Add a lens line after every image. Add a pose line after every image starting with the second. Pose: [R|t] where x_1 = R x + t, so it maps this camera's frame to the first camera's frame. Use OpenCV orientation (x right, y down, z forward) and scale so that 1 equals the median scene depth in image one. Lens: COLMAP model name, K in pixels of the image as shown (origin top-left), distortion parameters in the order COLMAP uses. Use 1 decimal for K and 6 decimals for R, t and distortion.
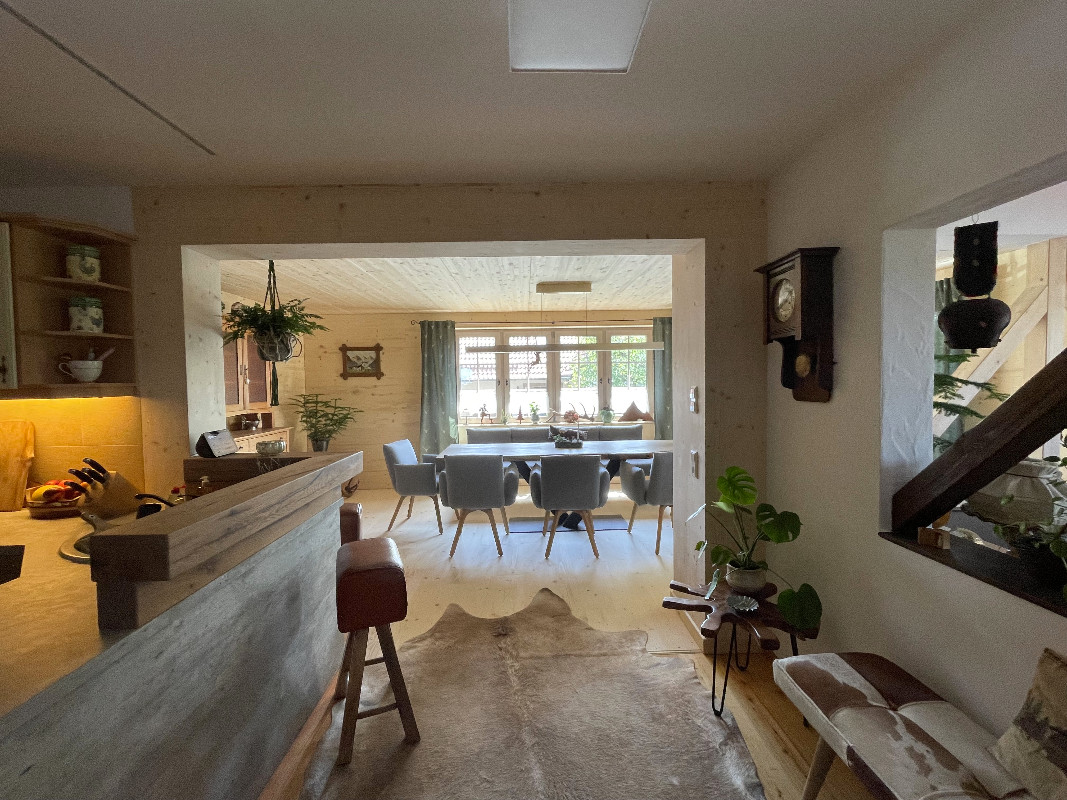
lens RADIAL K [[464.6, 0, 533.1], [0, 464.6, 398.2], [0, 0, 1]] dist [0.001382, 0.000149]
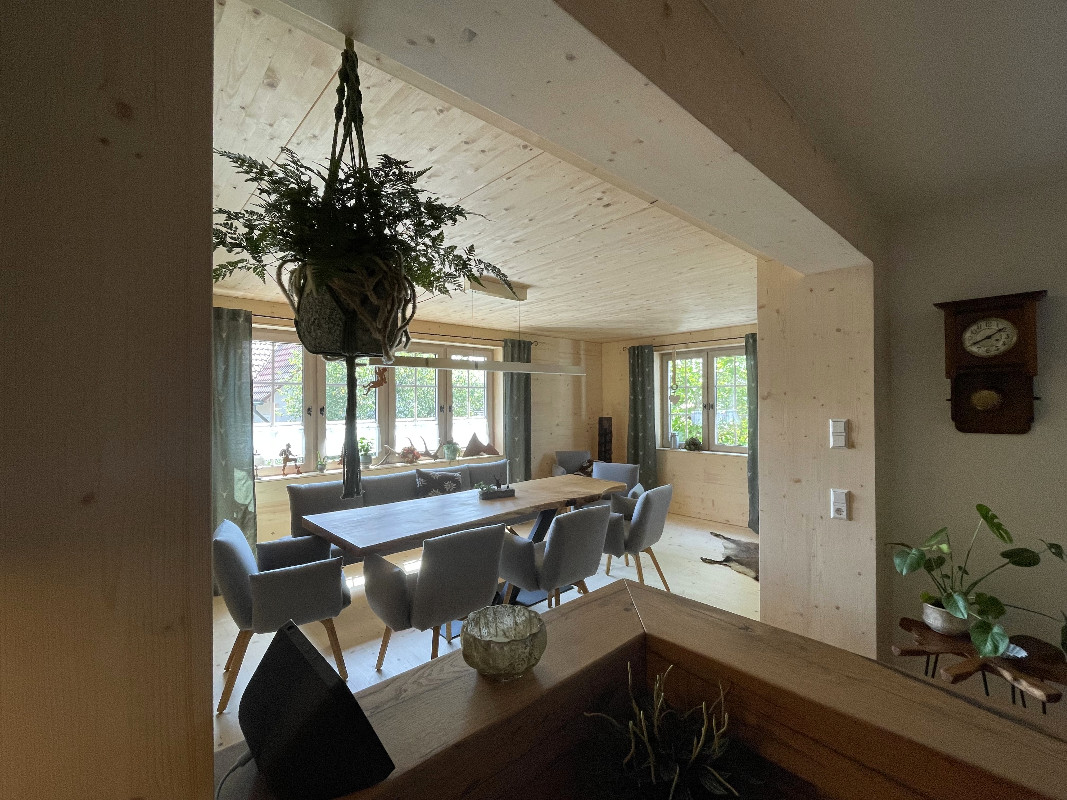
lens RADIAL K [[464.6, 0, 533.4], [0, 464.6, 398.4], [0, 0, 1]] dist [0.001382, 0.000149]
pose [[0.751506, 0.016400, 0.659522, -0.276906], [0.019597, 0.998695, -0.047164, -0.013839], [-0.659435, 0.048369, 0.750204, 0.278910]]
